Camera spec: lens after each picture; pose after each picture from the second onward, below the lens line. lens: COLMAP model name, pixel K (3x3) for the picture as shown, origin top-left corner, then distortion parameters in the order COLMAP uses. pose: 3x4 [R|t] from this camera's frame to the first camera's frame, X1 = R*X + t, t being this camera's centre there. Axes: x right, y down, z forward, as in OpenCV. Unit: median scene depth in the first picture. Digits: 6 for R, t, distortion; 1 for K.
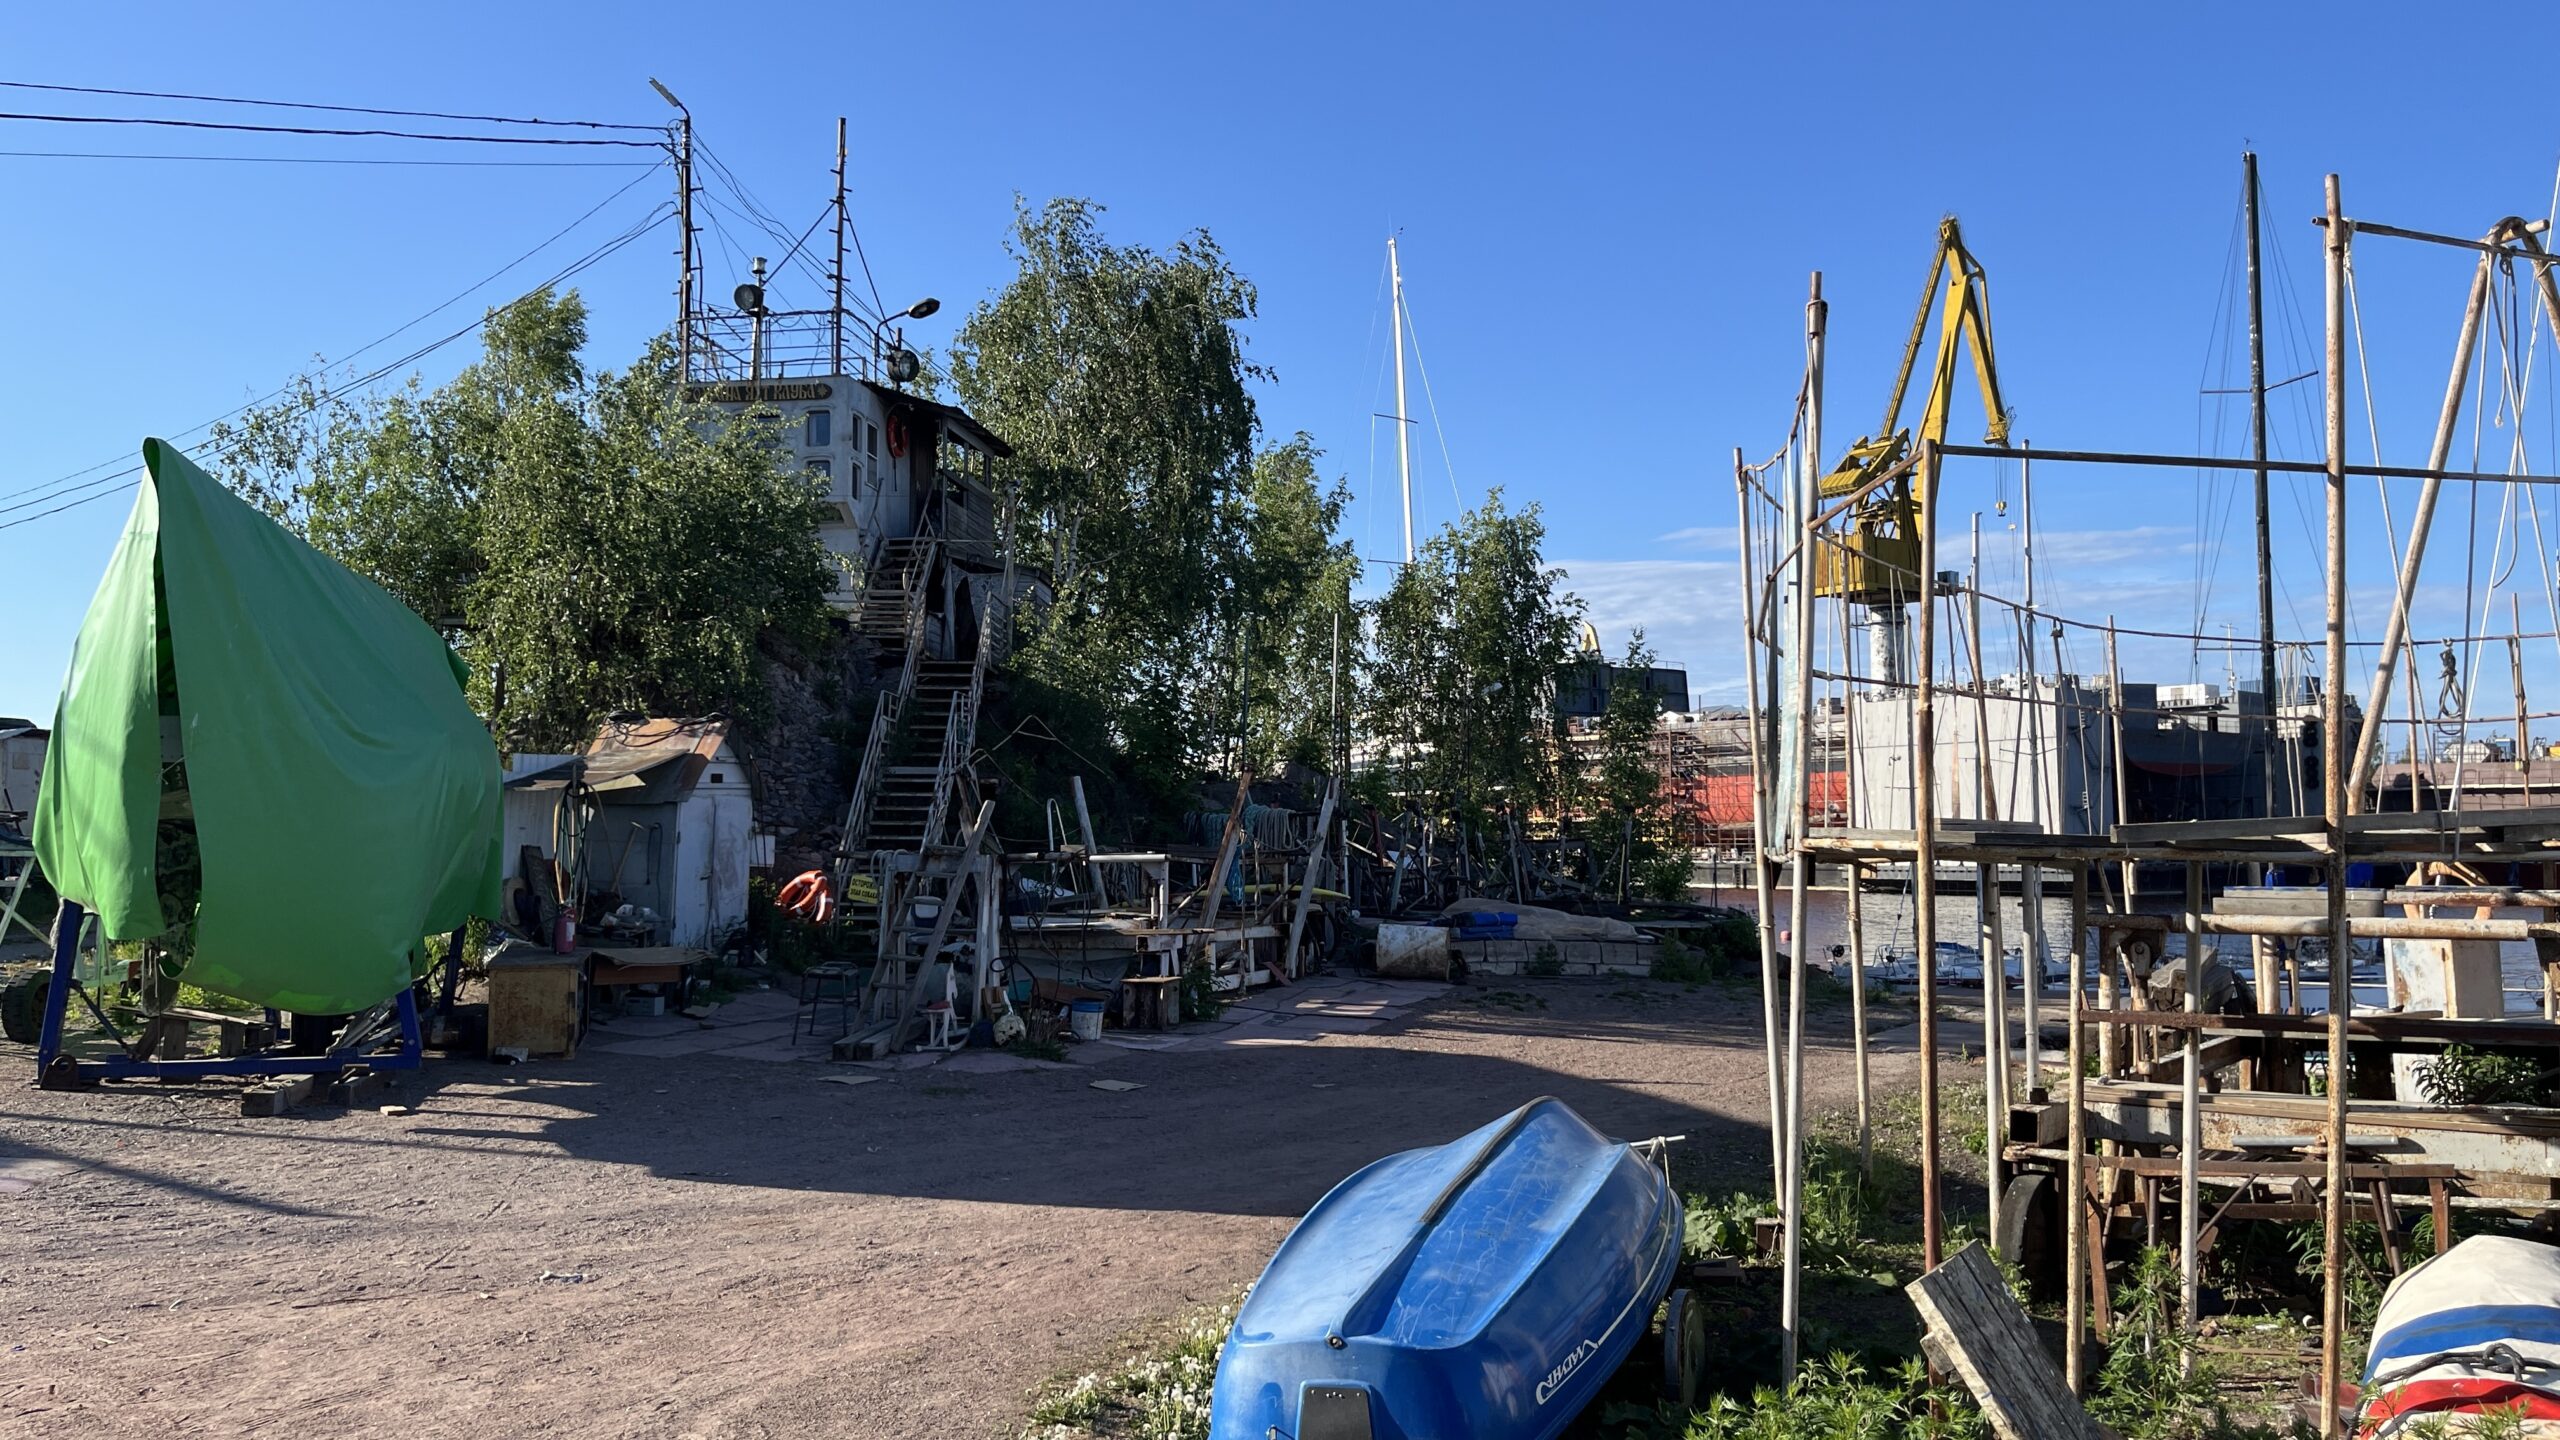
lens RADIAL K [[1931.8, 0, 1282.0], [0, 1931.8, 715.7], [0, 0, 1]] dist [0.072652, -0.103220]
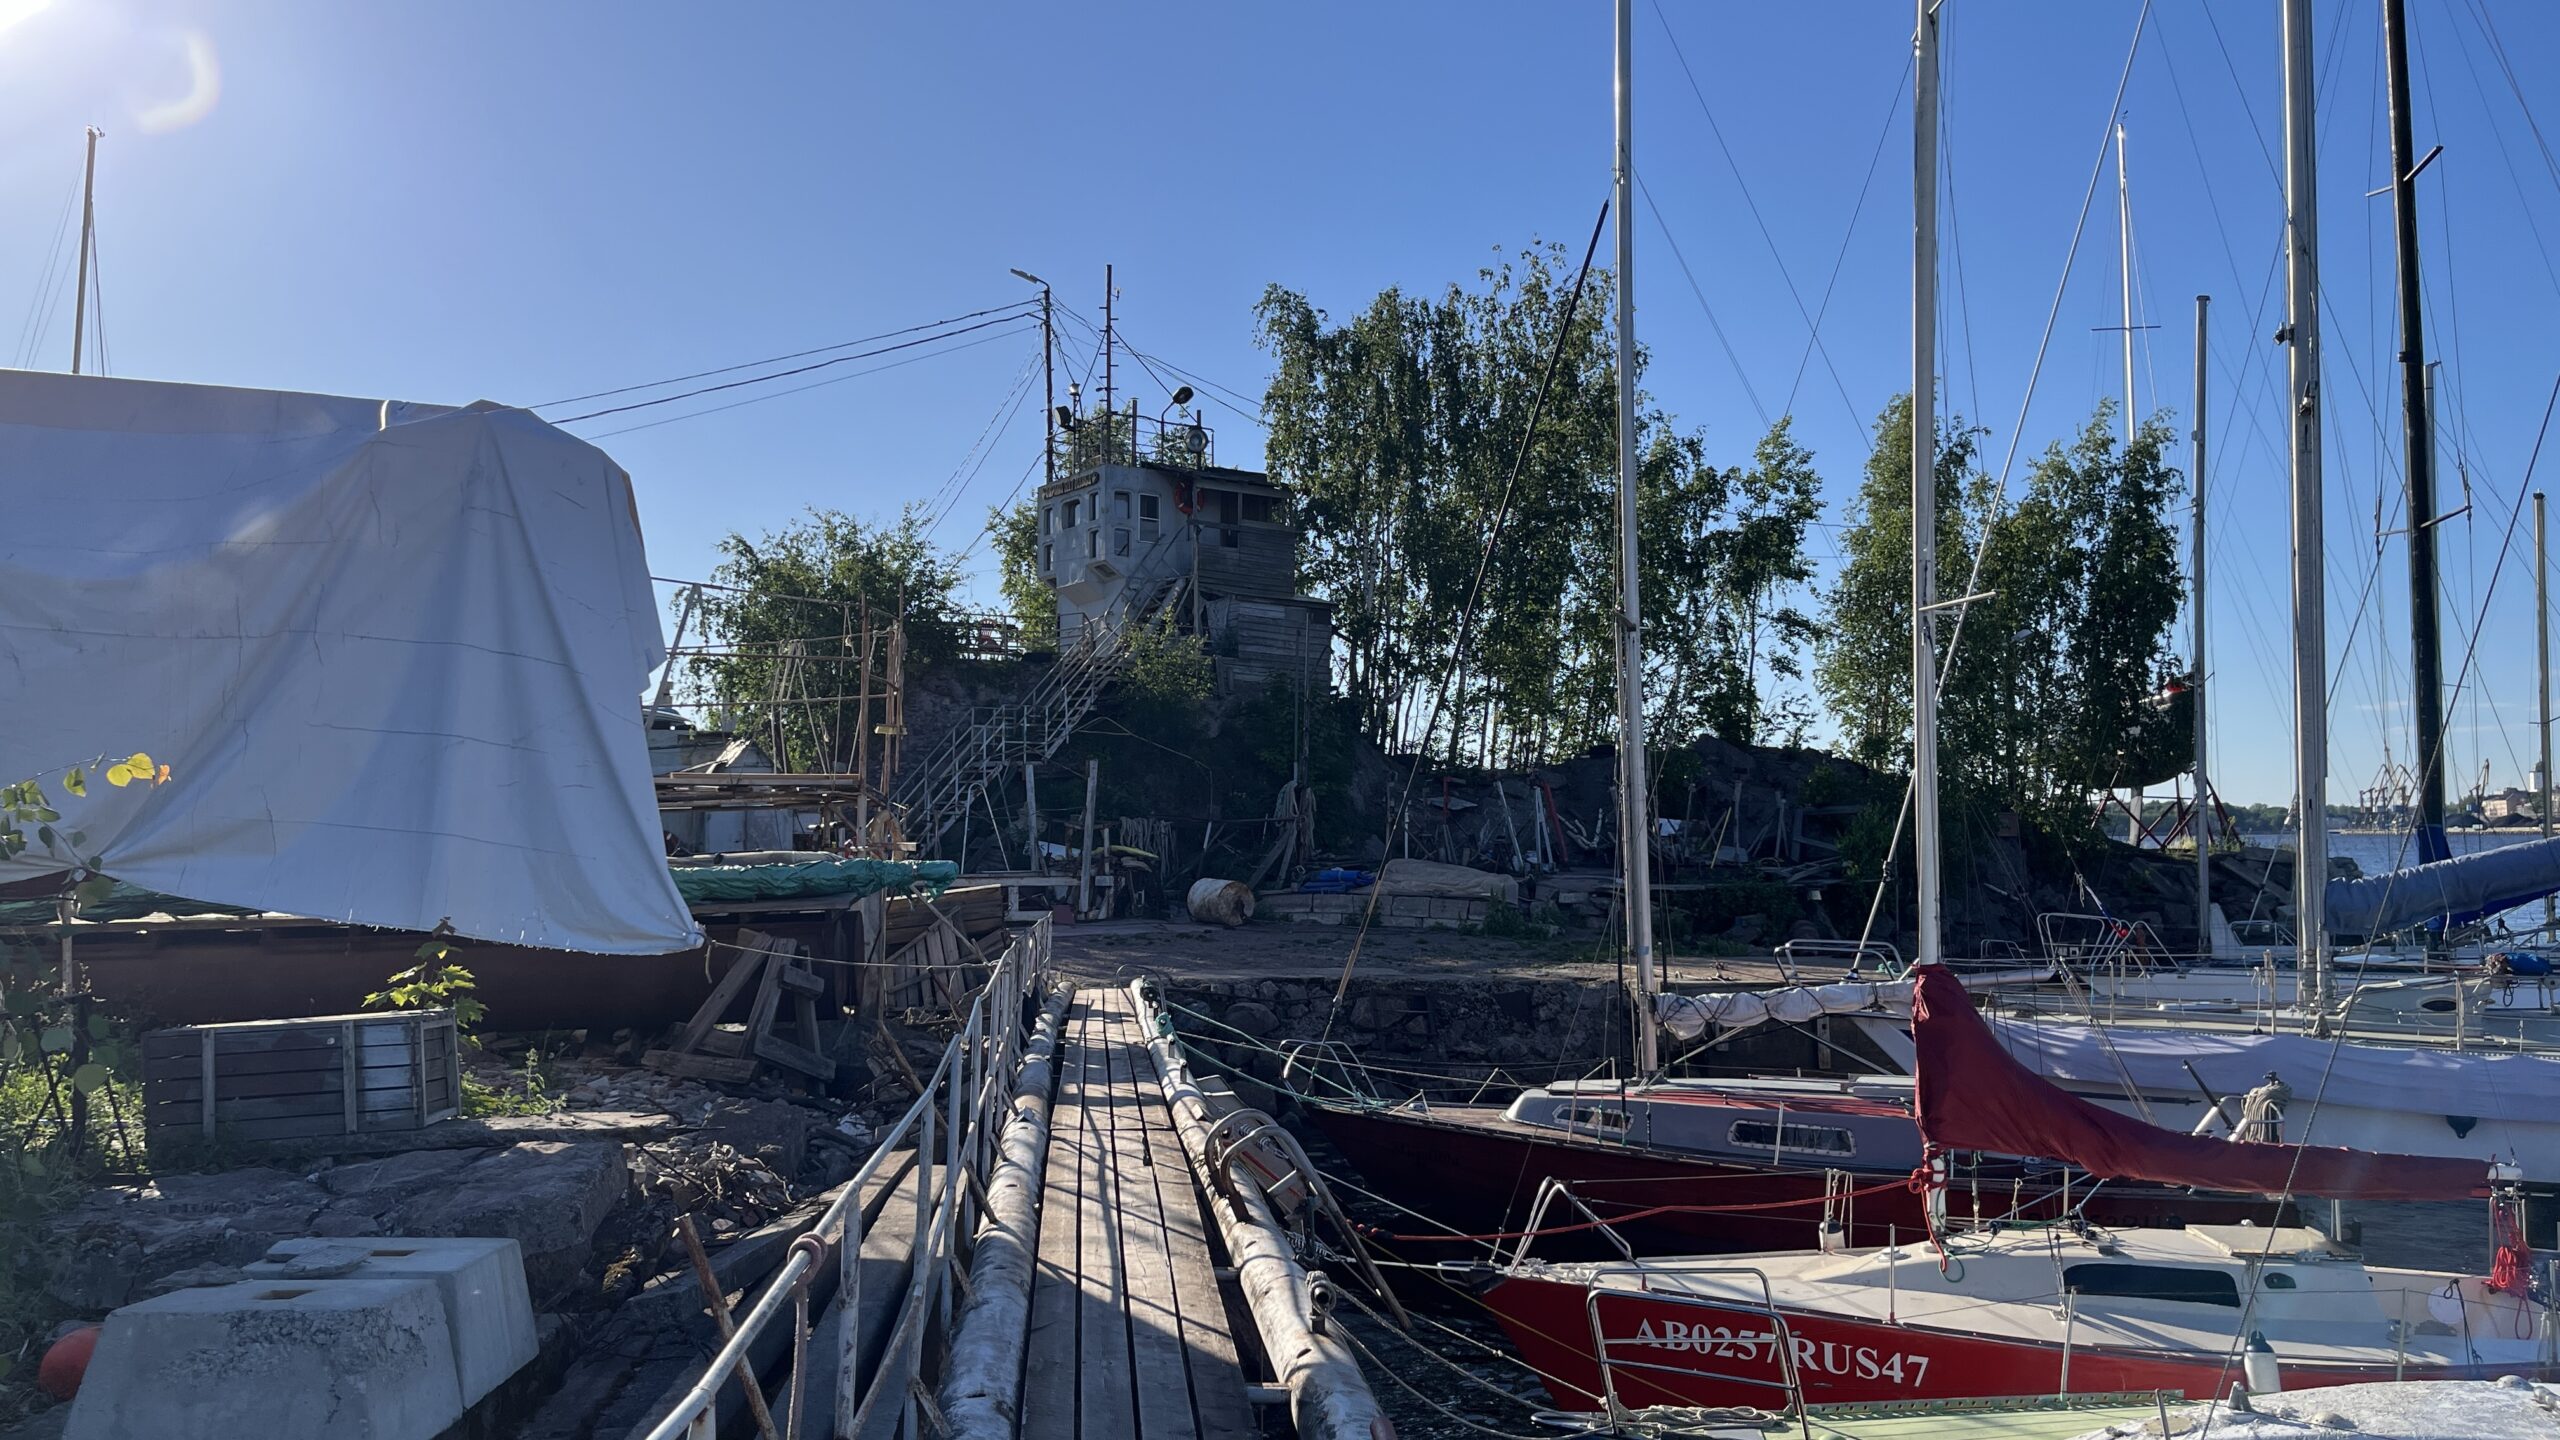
lens RADIAL K [[1931.8, 0, 1267.4], [0, 1931.8, 719.7], [0, 0, 1]] dist [0.072652, -0.103220]
pose [[0.691031, -0.053143, -0.720869, 0.767762], [0.062952, 0.997929, -0.013222, 0.022075], [0.720078, -0.036243, 0.692946, 0.158510]]
